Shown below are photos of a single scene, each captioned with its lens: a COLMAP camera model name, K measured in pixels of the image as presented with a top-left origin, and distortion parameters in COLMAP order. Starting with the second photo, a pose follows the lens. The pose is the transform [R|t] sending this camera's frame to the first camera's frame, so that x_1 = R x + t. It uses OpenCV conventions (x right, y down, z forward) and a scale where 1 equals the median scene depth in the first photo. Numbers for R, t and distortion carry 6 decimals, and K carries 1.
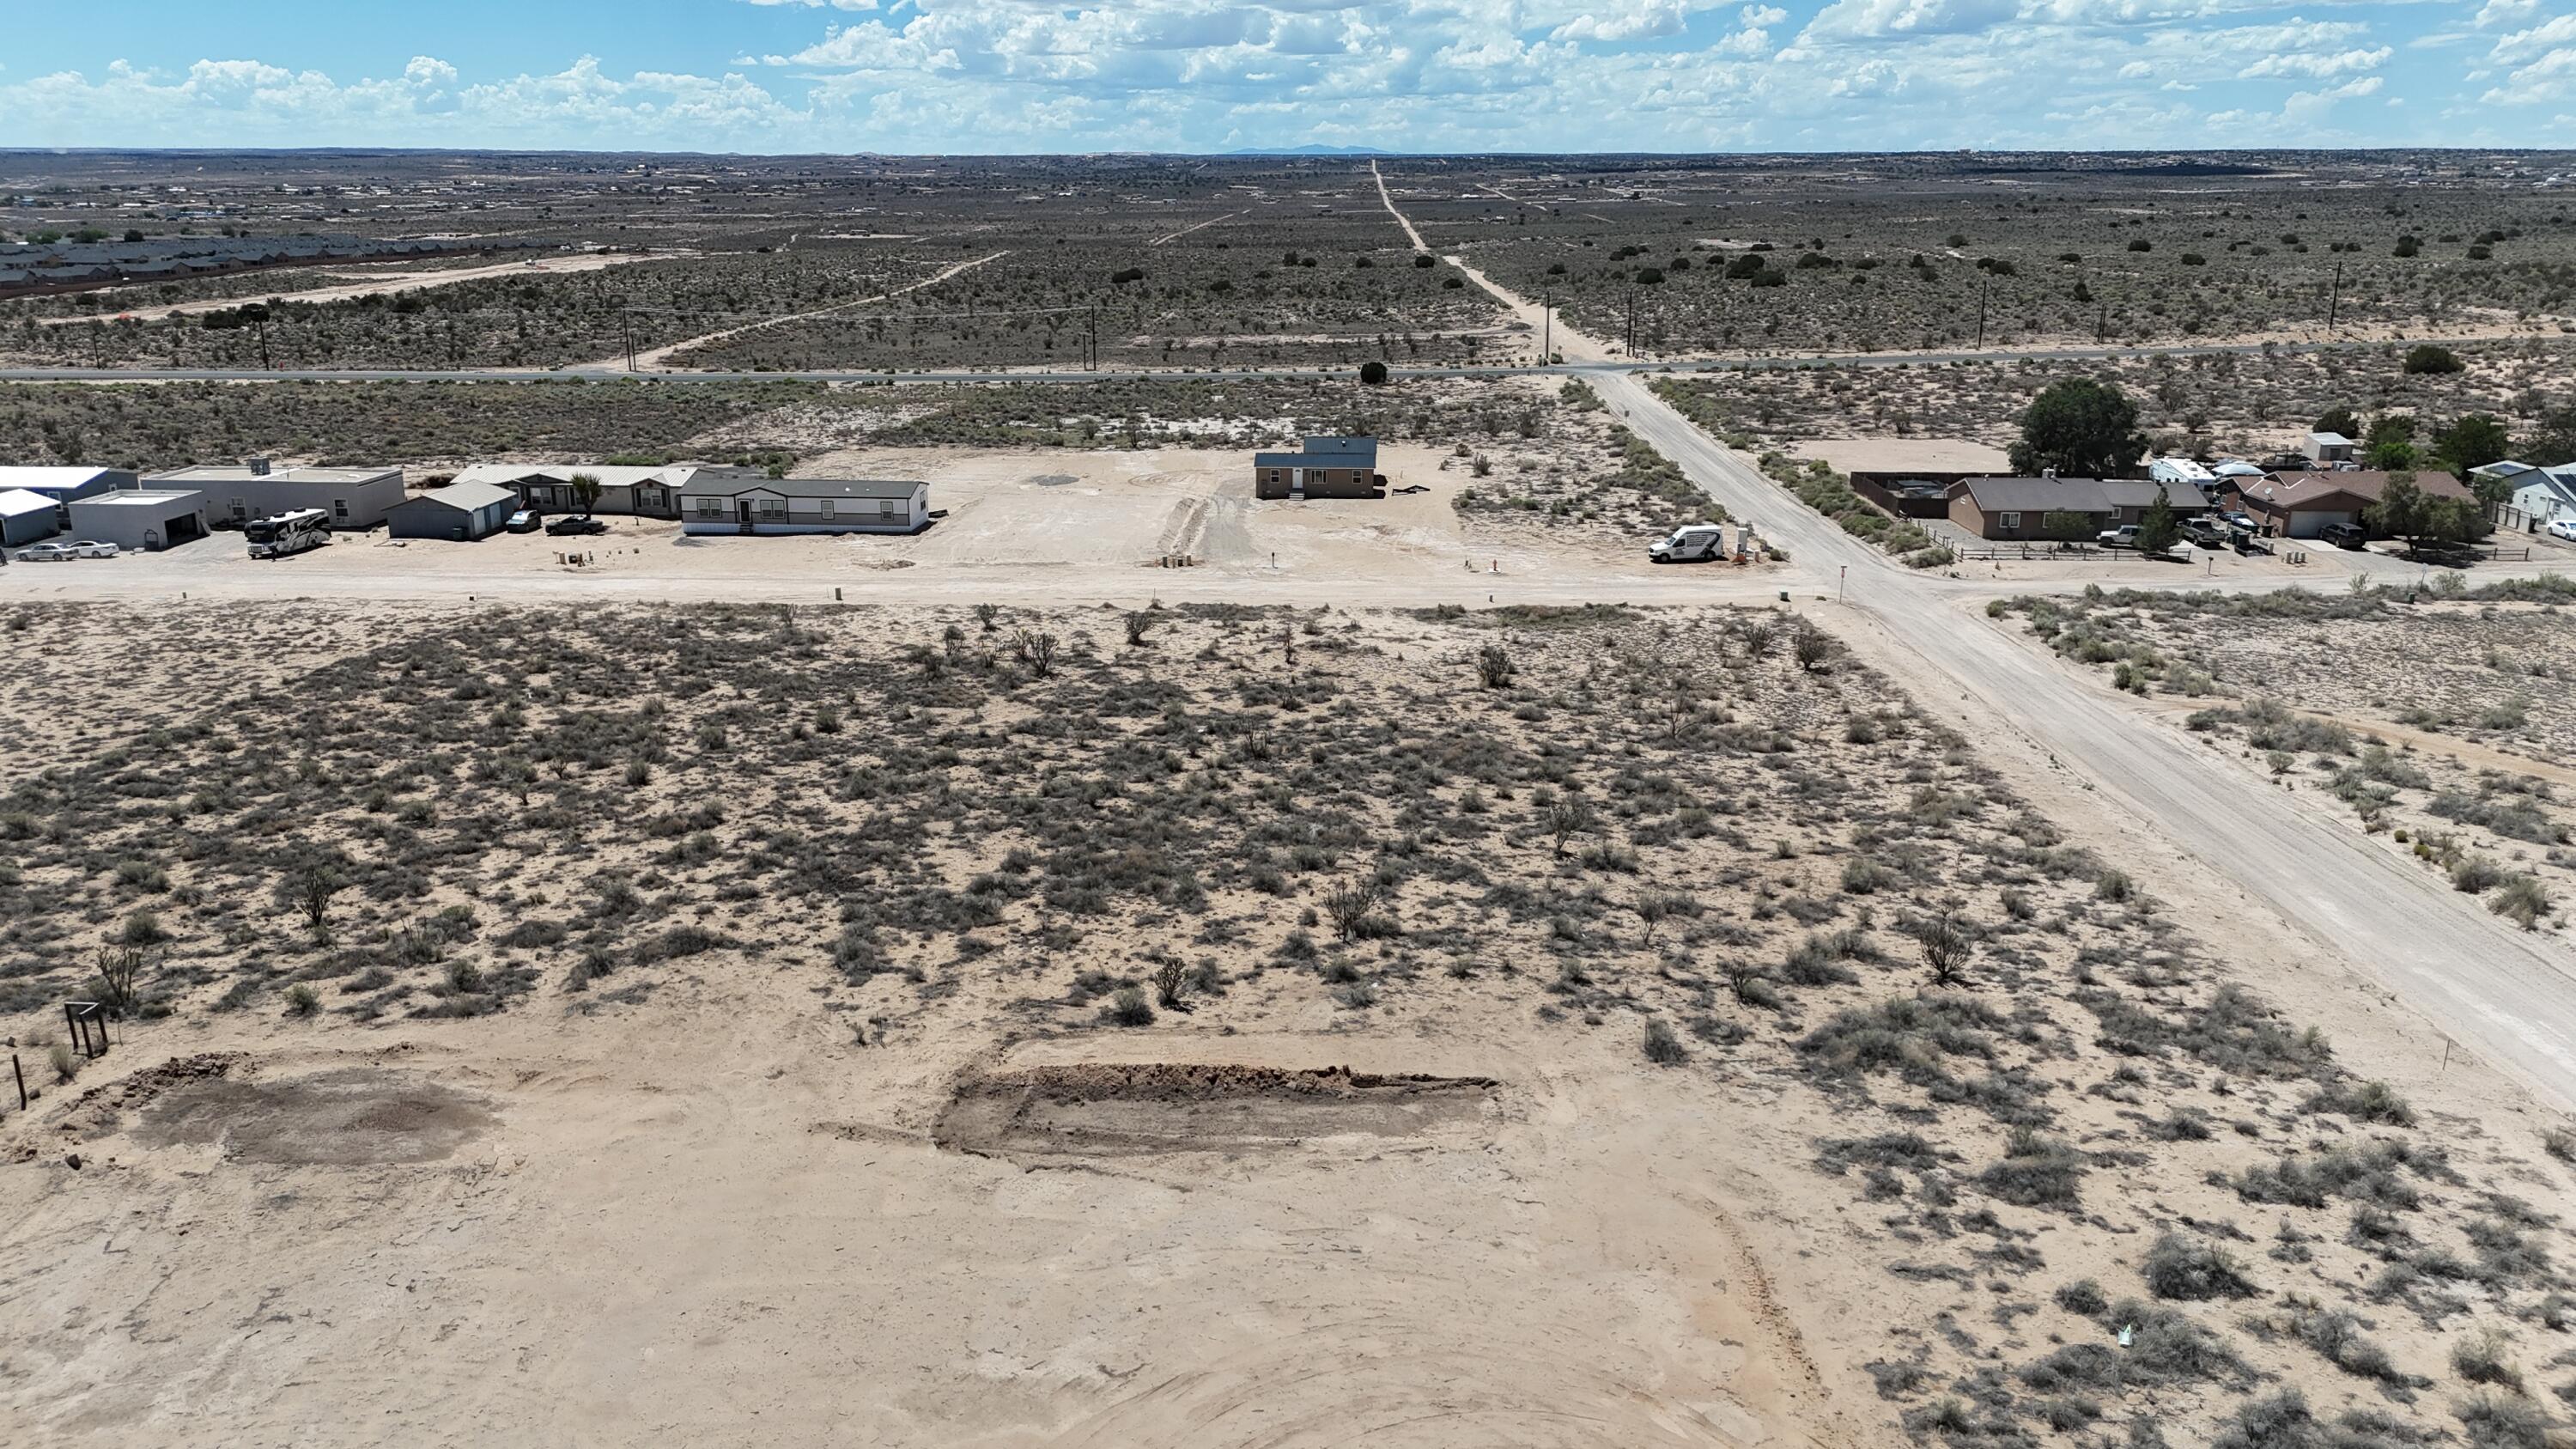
lens RADIAL K [[1893.4, 0, 1288.0], [0, 1893.4, 724.5], [0, 0, 1]] dist [0.065295, -0.064601]
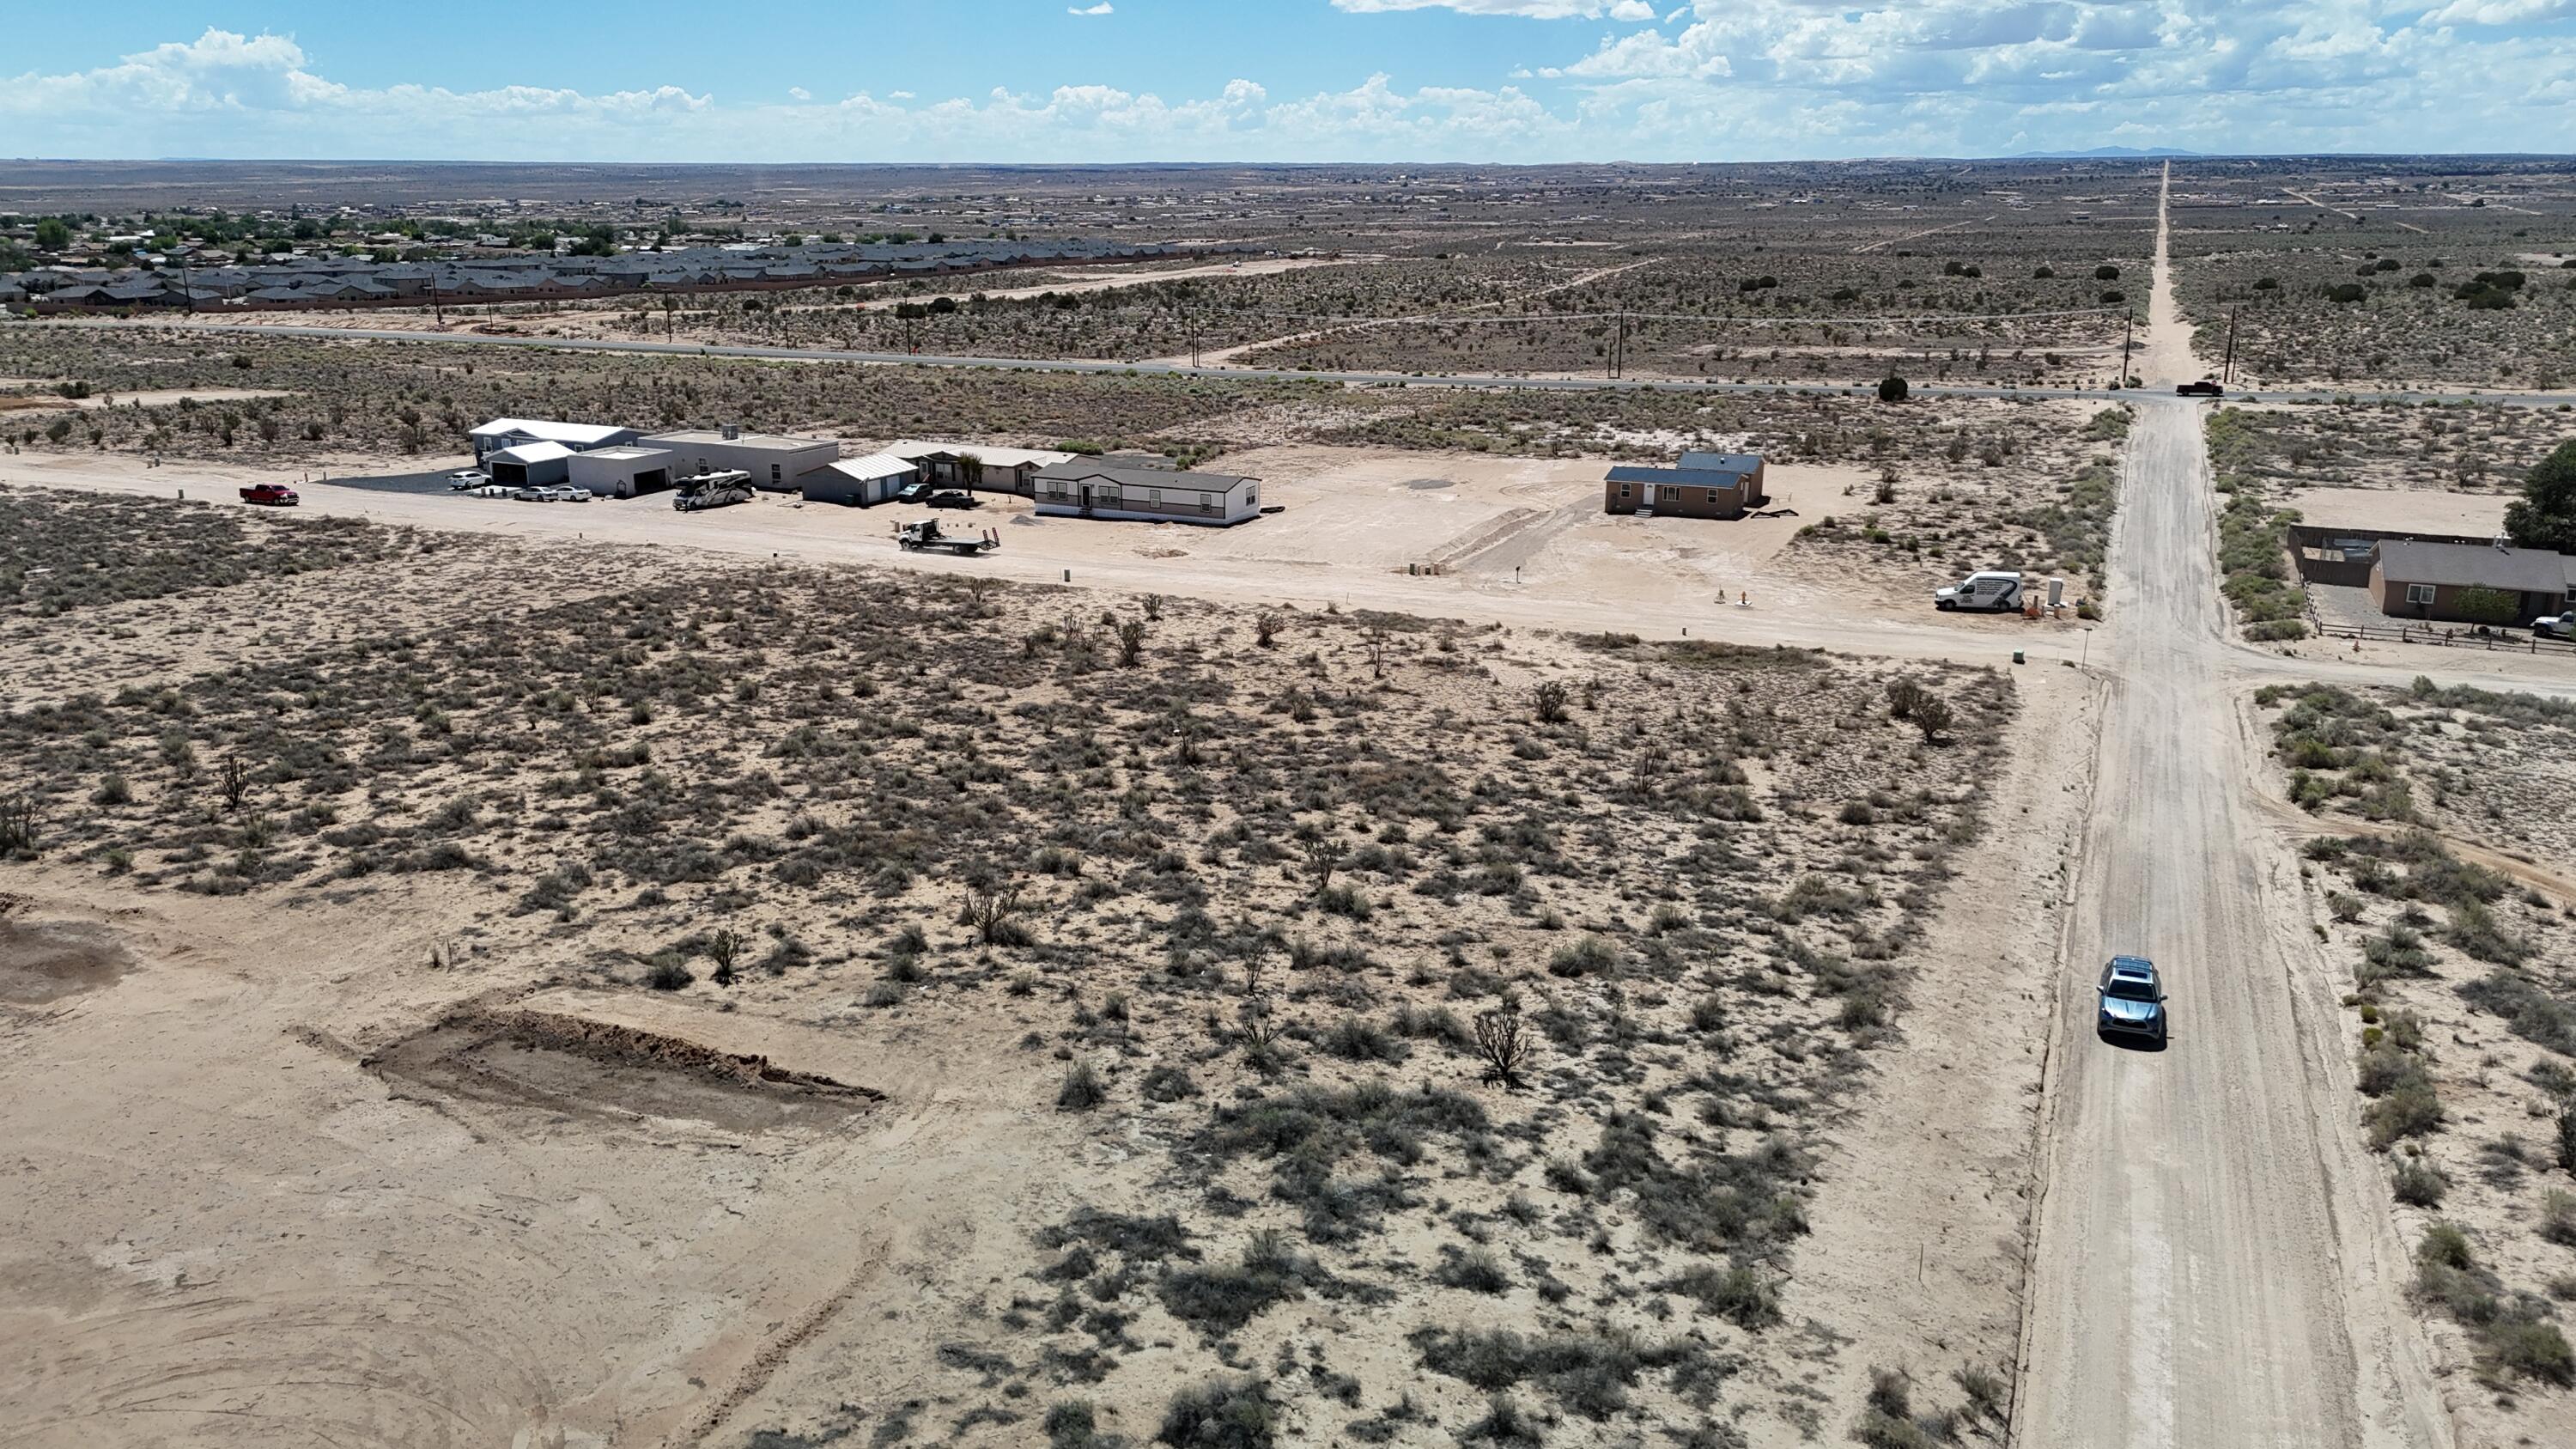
lens RADIAL K [[1893.4, 0, 1288.0], [0, 1893.4, 724.5], [0, 0, 1]] dist [0.065295, -0.064601]
pose [[0.929066, 0.102304, -0.355487, 0.205870], [-0.103741, 0.994490, 0.015074, -0.012109], [0.355070, 0.022874, 0.934560, 0.052823]]
